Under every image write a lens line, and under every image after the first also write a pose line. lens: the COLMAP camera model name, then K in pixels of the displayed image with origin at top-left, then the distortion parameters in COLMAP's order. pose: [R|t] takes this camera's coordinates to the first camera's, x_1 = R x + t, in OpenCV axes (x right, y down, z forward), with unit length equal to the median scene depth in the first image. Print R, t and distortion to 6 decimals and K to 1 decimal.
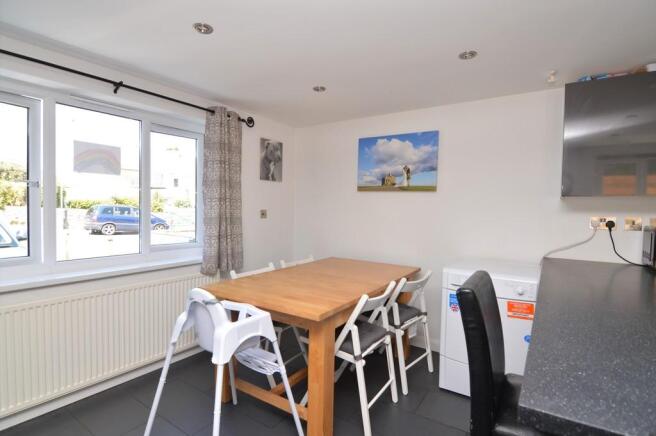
lens RADIAL K [[320.4, 0, 329.7], [0, 320.4, 212.1], [0, 0, 1]] dist [0.006255, -0.000350]
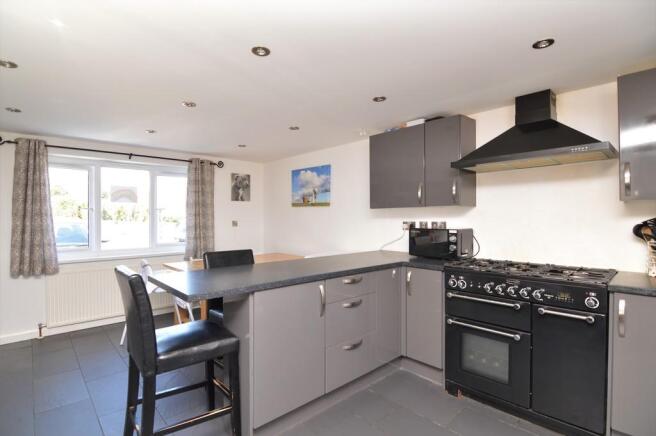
lens RADIAL K [[320.4, 0, 333.9], [0, 320.4, 222.4], [0, 0, 1]] dist [0.006255, -0.000350]
pose [[0.978315, -0.018737, -0.206274, 0.614041], [0.018988, 0.999819, -0.000764, 0.010859], [0.206251, -0.003169, 0.978494, -0.406183]]
